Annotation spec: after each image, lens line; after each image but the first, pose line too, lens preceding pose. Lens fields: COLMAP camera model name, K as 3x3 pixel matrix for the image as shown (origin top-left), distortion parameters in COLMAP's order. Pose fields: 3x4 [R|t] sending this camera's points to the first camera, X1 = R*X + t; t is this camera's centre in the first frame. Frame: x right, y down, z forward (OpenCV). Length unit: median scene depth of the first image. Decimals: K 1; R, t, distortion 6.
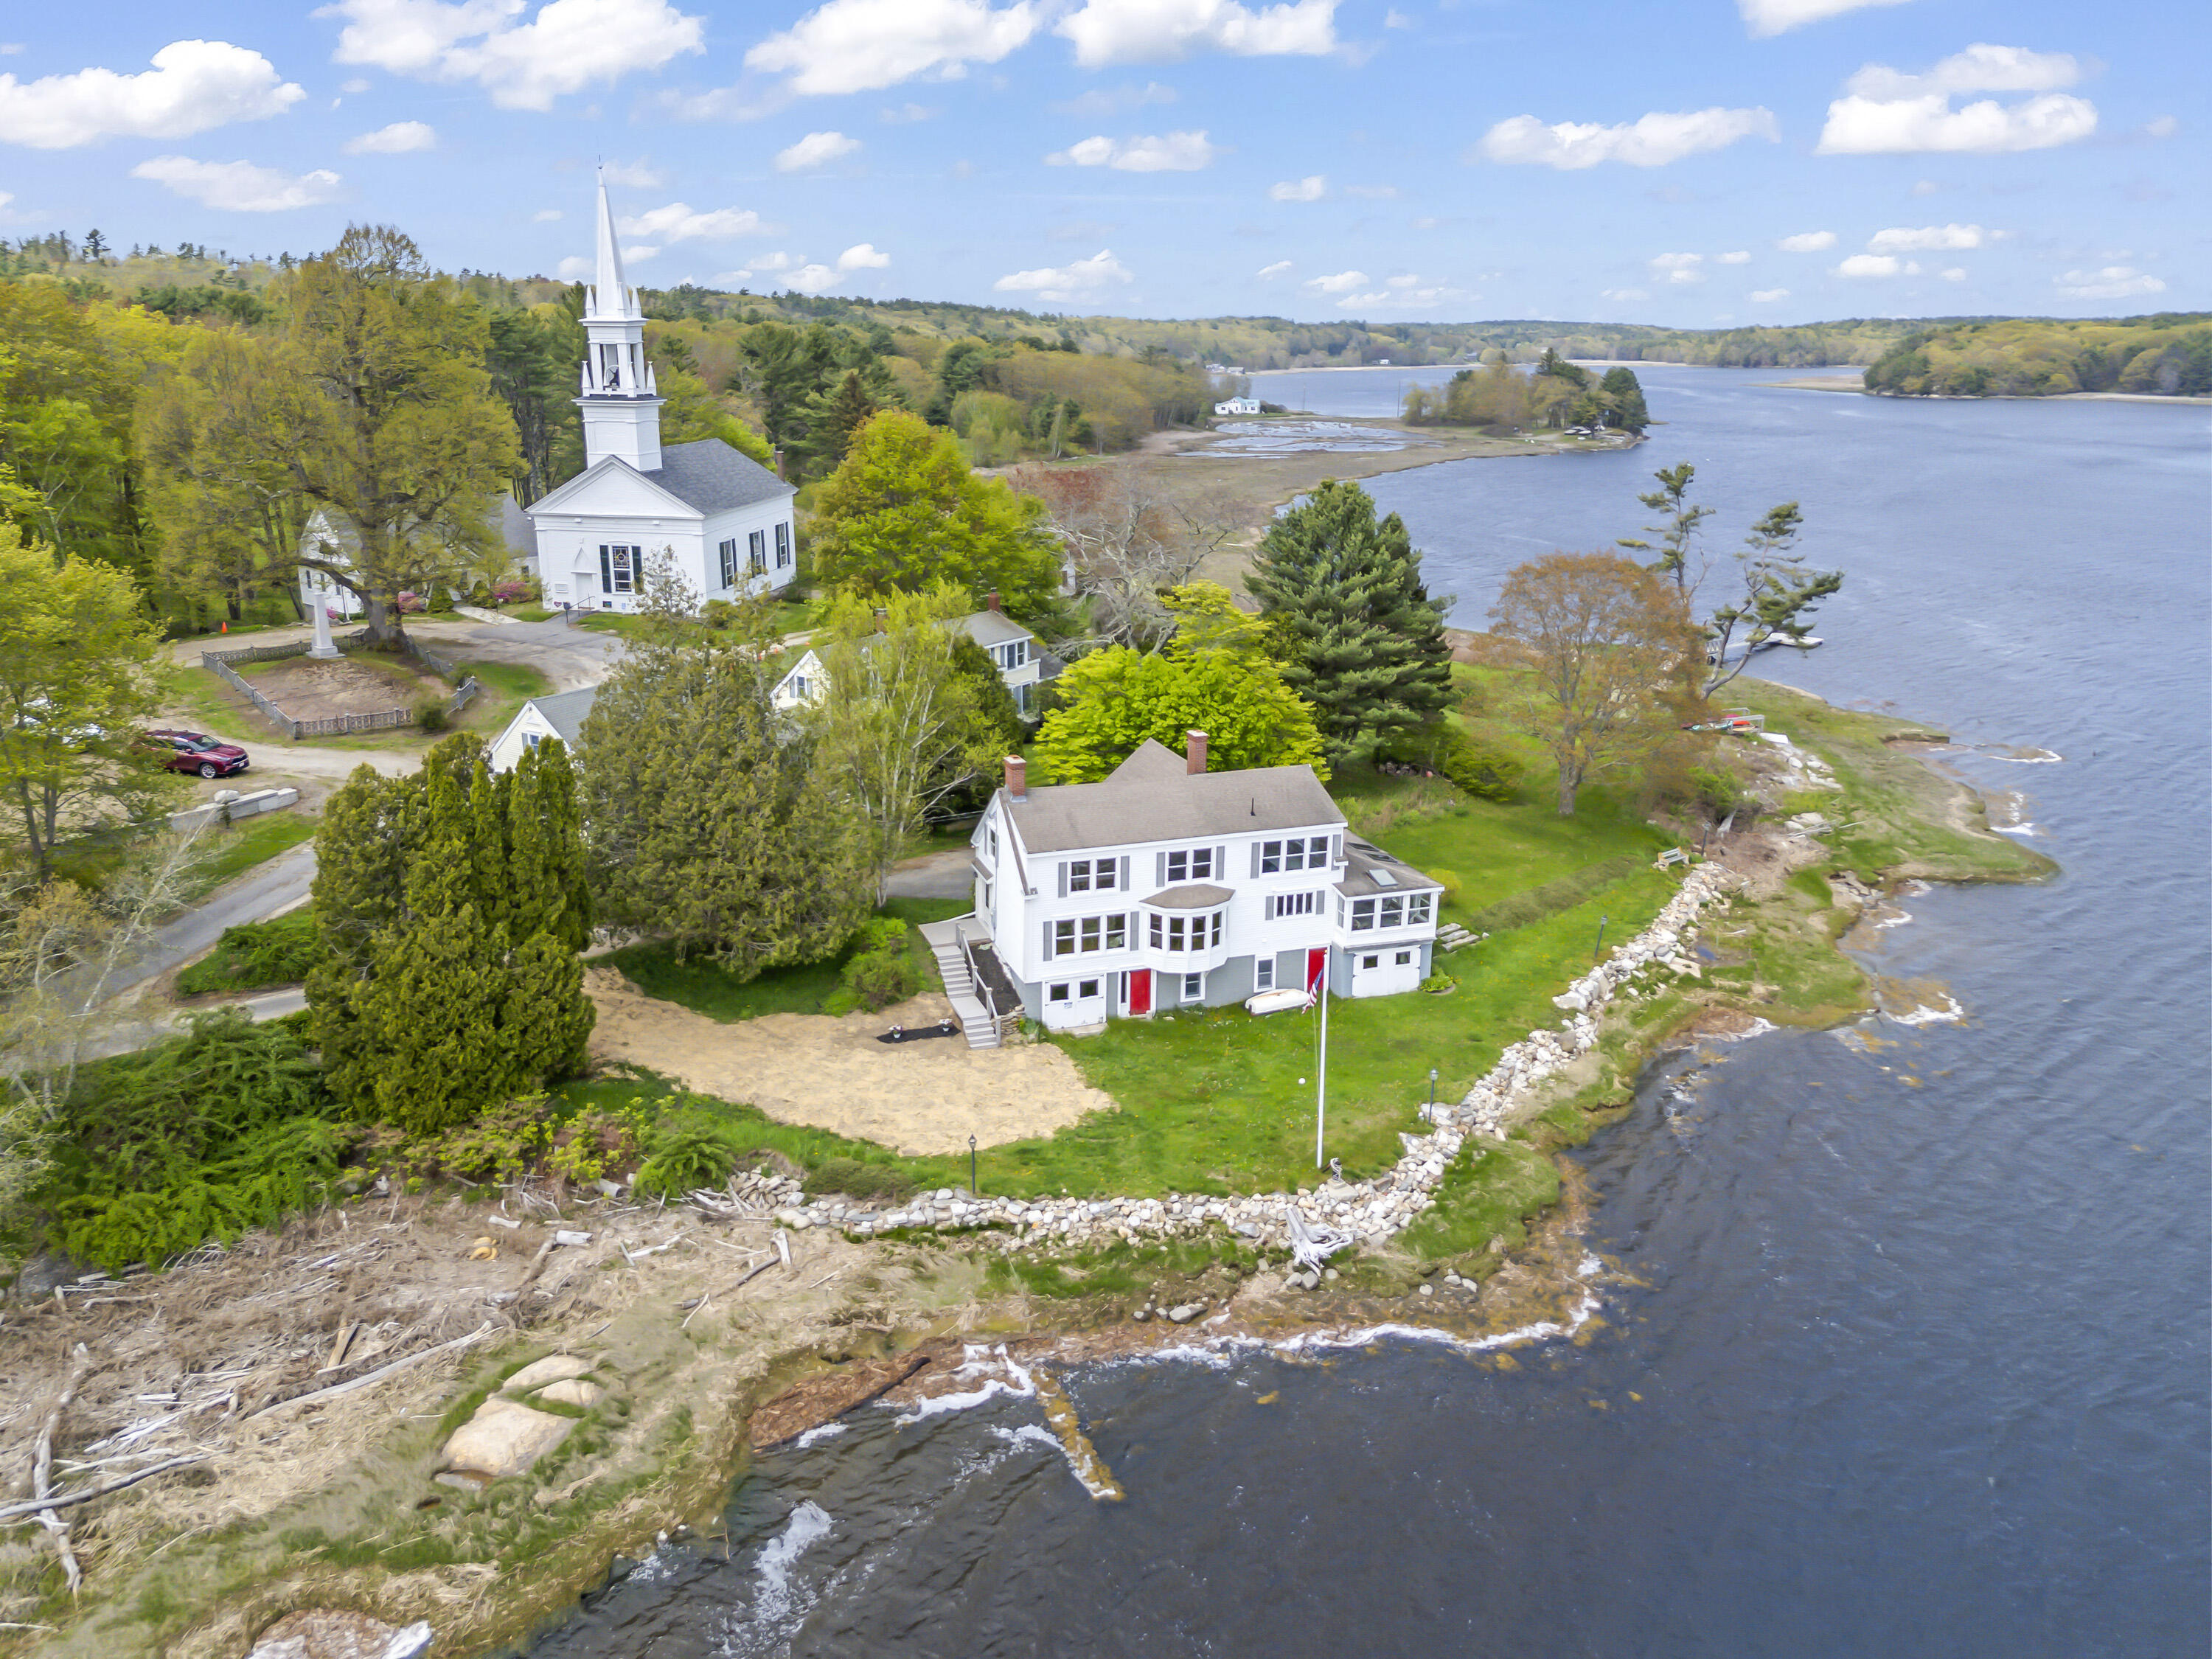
lens RADIAL K [[1612.2, 0, 1117.4], [0, 1612.2, 794.5], [0, 0, 1]] dist [0.081705, -0.072688]
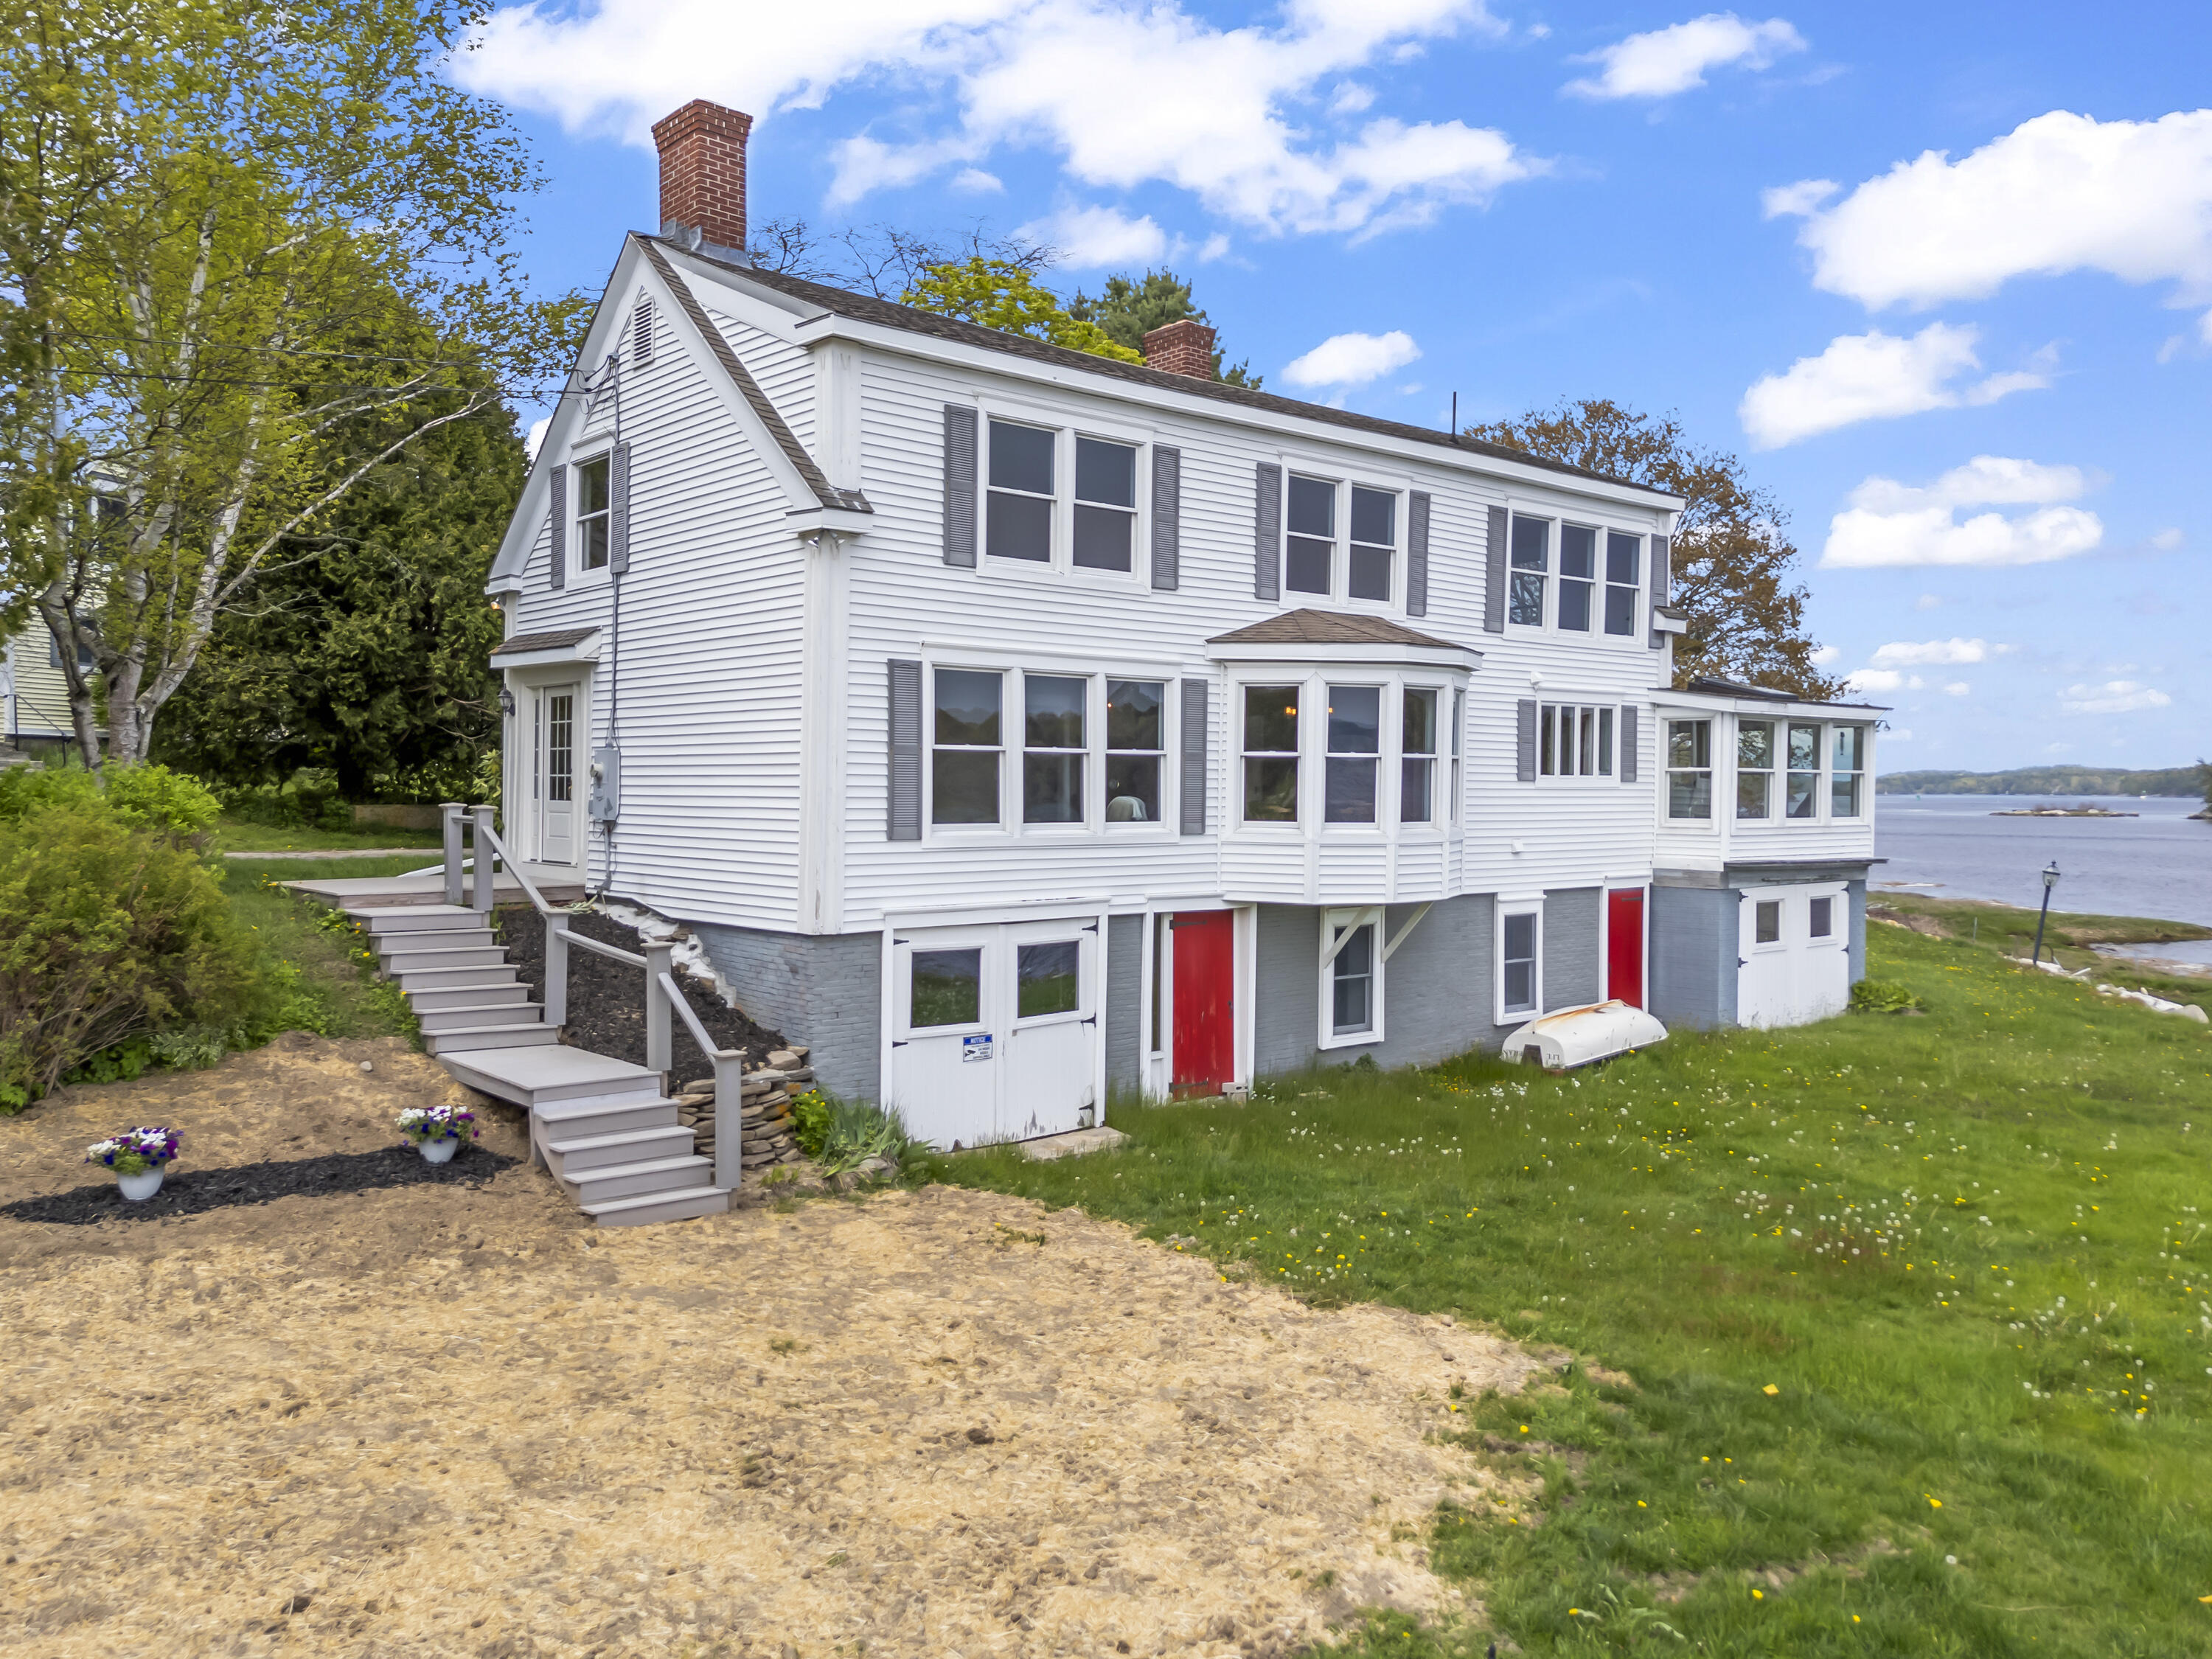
lens RADIAL K [[1634.5, 0, 1107.7], [0, 1634.5, 834.5], [0, 0, 1]] dist [0.086403, -0.077219]
pose [[0.937315, -0.015270, 0.348149, -0.097893], [0.098250, 0.970091, -0.221968, 0.157387], [-0.334347, 0.242259, 0.910781, 0.767384]]
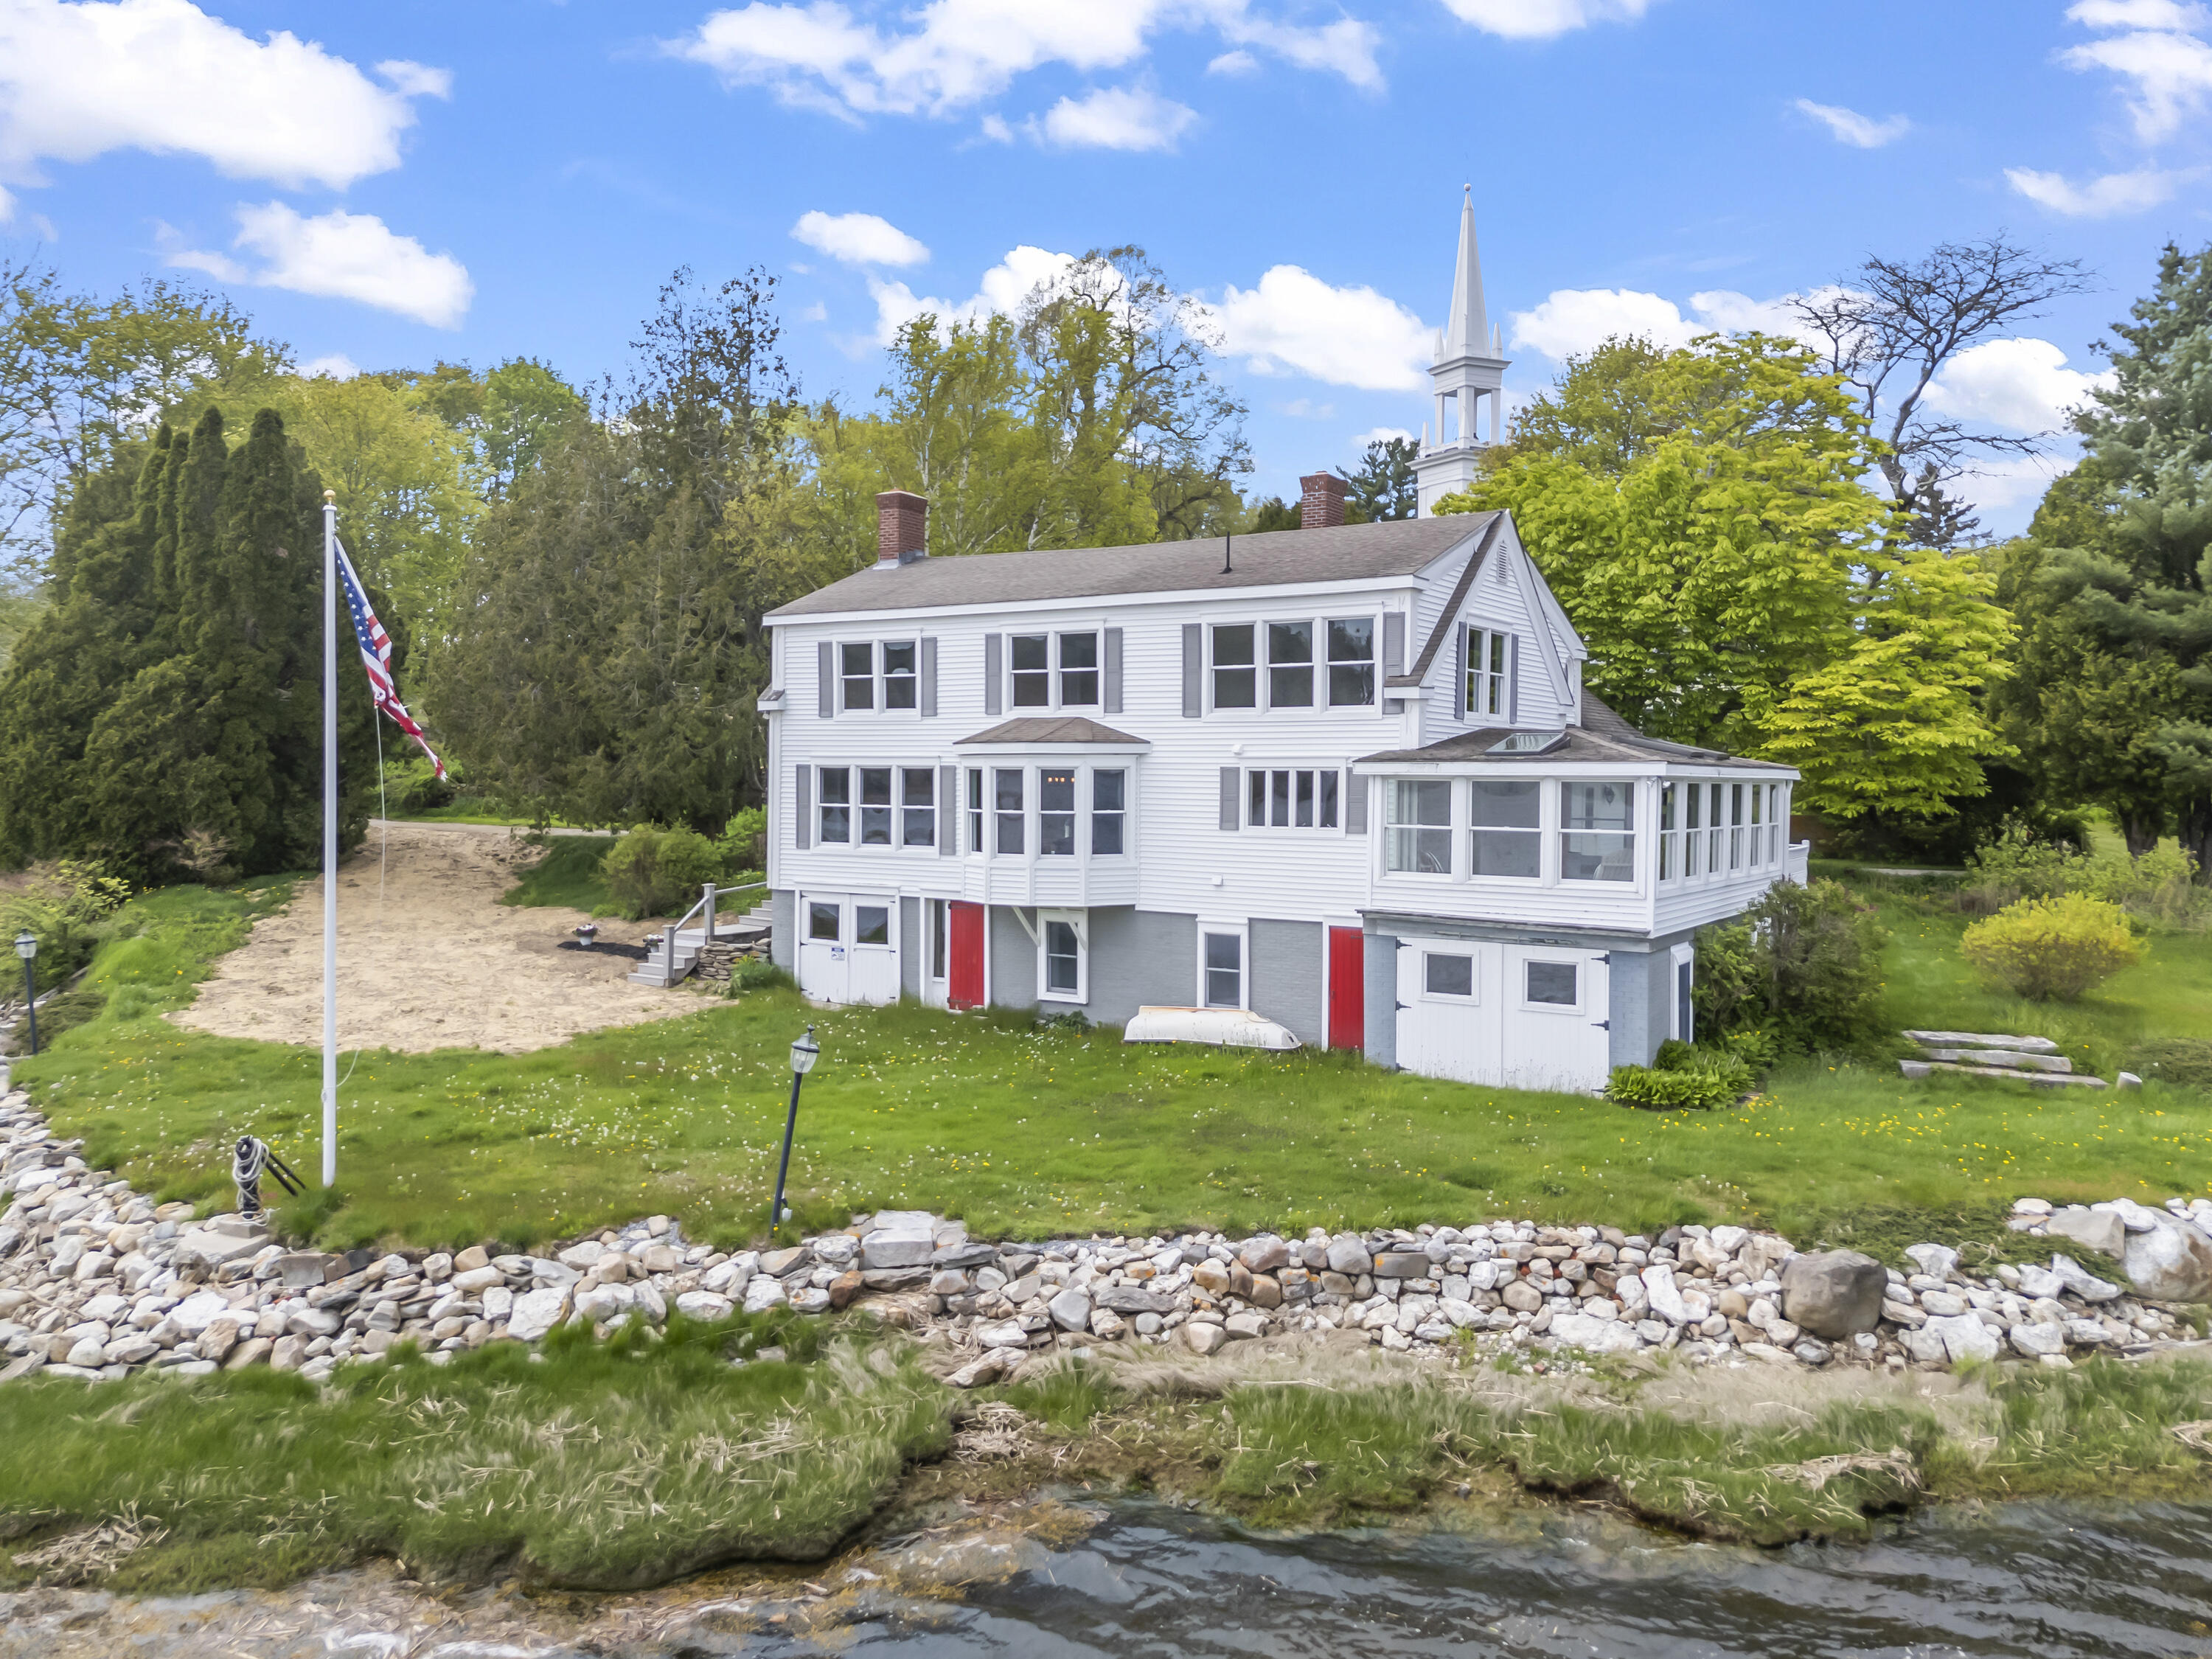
lens RADIAL K [[1621.1, 0, 1117.2], [0, 1621.1, 807.5], [0, 0, 1]] dist [0.081263, -0.072674]
pose [[0.605388, 0.011561, -0.795846, 0.415179], [-0.216273, 0.964663, -0.150503, 0.145060], [0.765984, 0.263233, 0.586496, 0.769442]]
